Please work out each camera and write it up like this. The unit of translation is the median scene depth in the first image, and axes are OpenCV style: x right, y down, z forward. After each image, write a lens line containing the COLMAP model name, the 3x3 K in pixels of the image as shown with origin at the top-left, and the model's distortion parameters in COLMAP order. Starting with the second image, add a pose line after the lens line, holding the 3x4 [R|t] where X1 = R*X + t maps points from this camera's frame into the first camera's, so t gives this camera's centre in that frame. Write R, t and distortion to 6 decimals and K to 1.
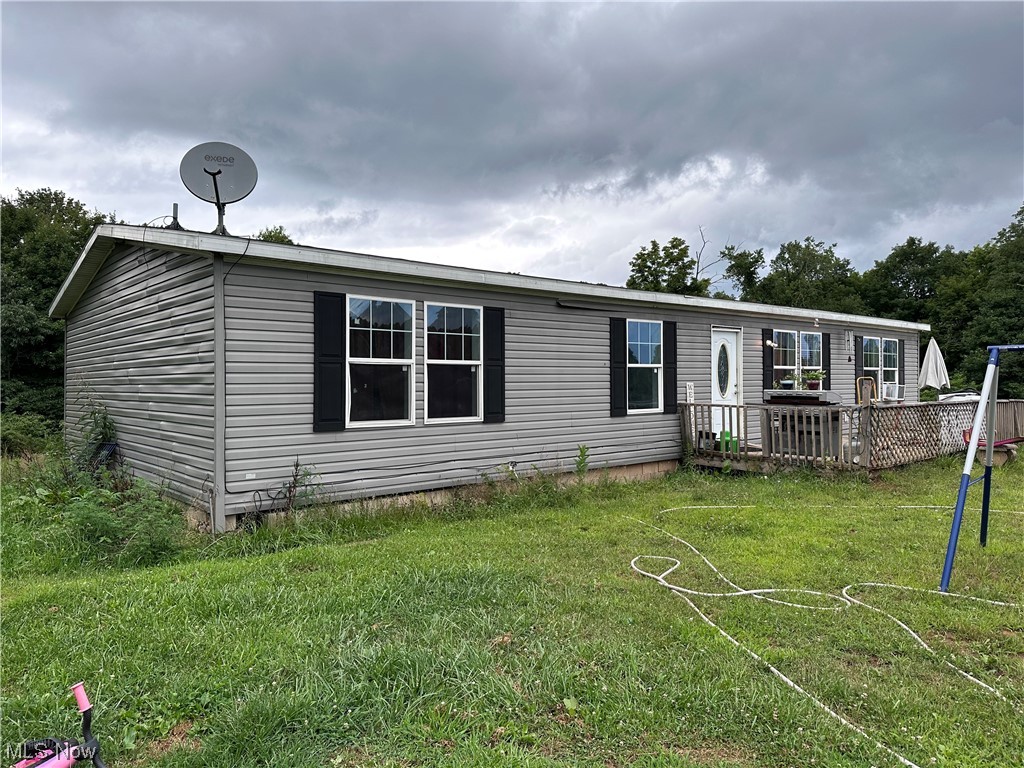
lens RADIAL K [[720.1, 0, 502.2], [0, 720.1, 382.4], [0, 0, 1]] dist [0.064171, -0.000032]
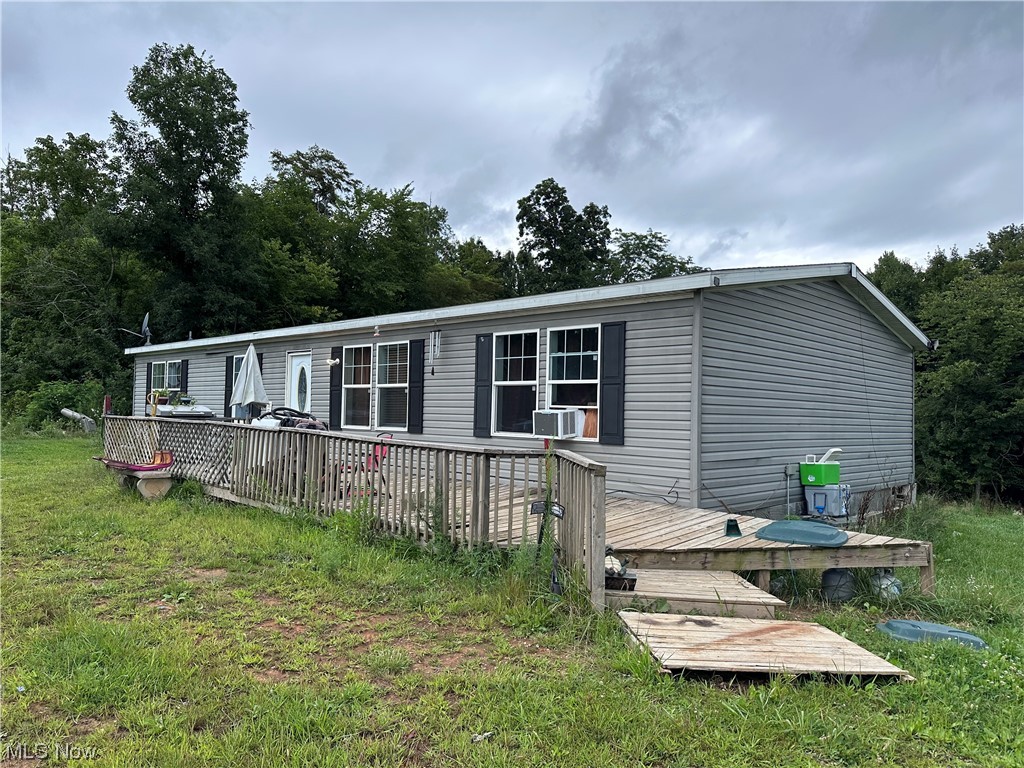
lens RADIAL K [[720.1, 0, 512.0], [0, 720.1, 383.8], [0, 0, 1]] dist [0.064171, -0.000032]
pose [[0.098398, -0.017785, -0.994988, 1.081937], [-0.004678, 0.999821, -0.018334, -0.006551], [0.995136, 0.006459, 0.098297, 0.918745]]
